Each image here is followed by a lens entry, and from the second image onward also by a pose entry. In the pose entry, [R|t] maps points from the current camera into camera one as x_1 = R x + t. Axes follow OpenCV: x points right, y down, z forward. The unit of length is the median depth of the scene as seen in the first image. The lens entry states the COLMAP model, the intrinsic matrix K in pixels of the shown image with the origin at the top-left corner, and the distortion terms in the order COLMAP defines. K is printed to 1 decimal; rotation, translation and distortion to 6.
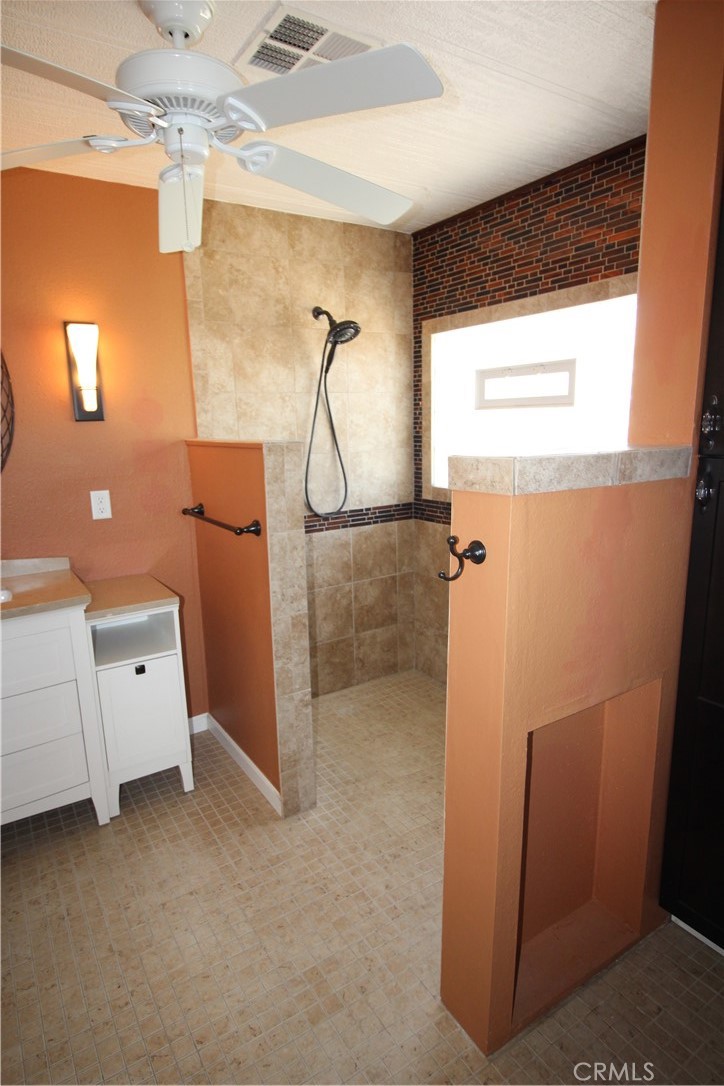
lens RADIAL K [[606.1, 0, 357.8], [0, 606.1, 542.8], [0, 0, 1]] dist [0.004855, -0.012664]
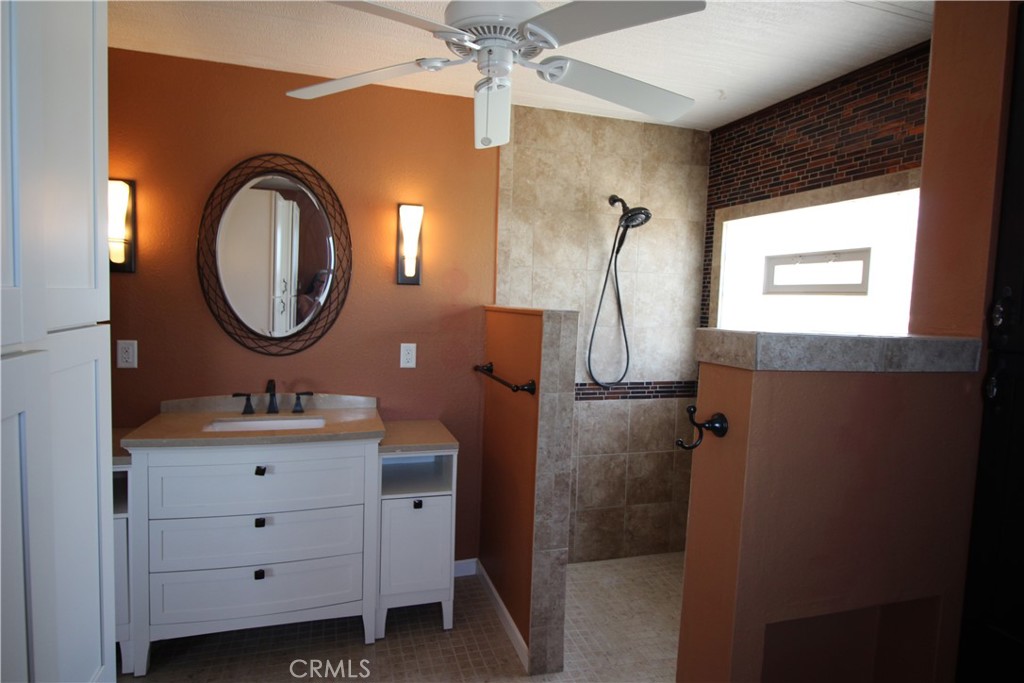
lens RADIAL K [[571.5, 0, 510.8], [0, 571.5, 335.9], [0, 0, 1]] dist [0.004855, -0.012664]
pose [[0.962849, 0.074767, -0.259483, 0.045782], [-0.109152, 0.986666, -0.120729, 0.010378], [0.246997, 0.144567, 0.958172, -0.006569]]
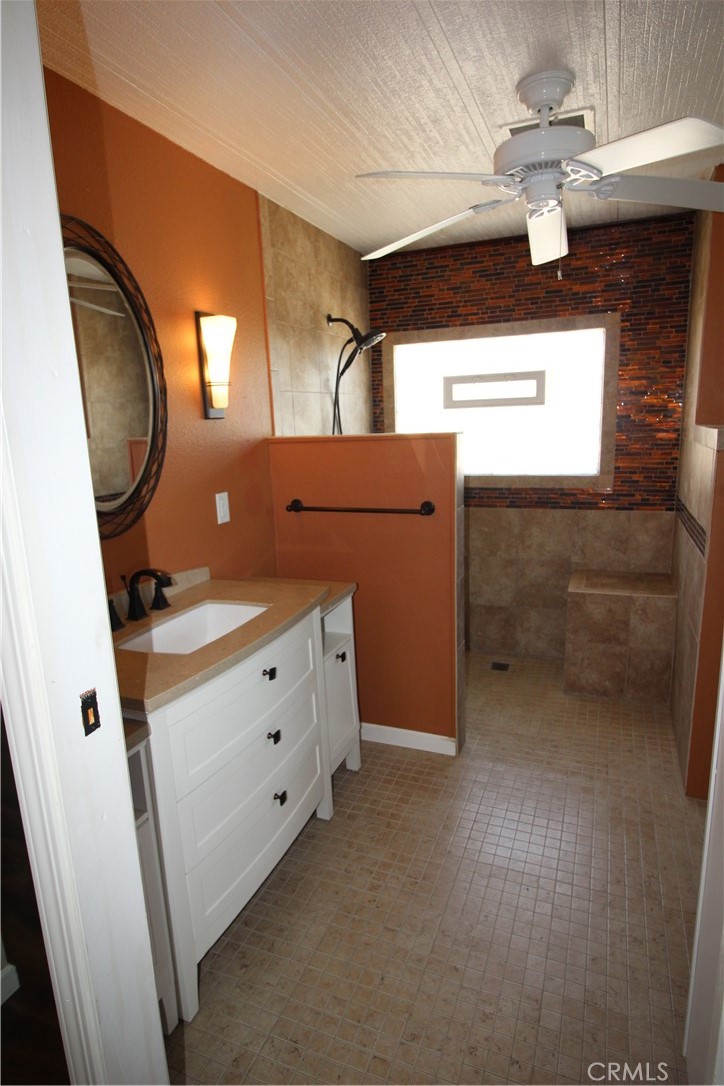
lens RADIAL K [[606.1, 0, 357.8], [0, 606.1, 542.8], [0, 0, 1]] dist [0.004855, -0.012664]
pose [[0.820206, -0.123417, 0.558597, -0.750837], [0.131640, 0.990966, 0.025653, -0.005282], [-0.556716, 0.052493, 0.829043, 0.102075]]
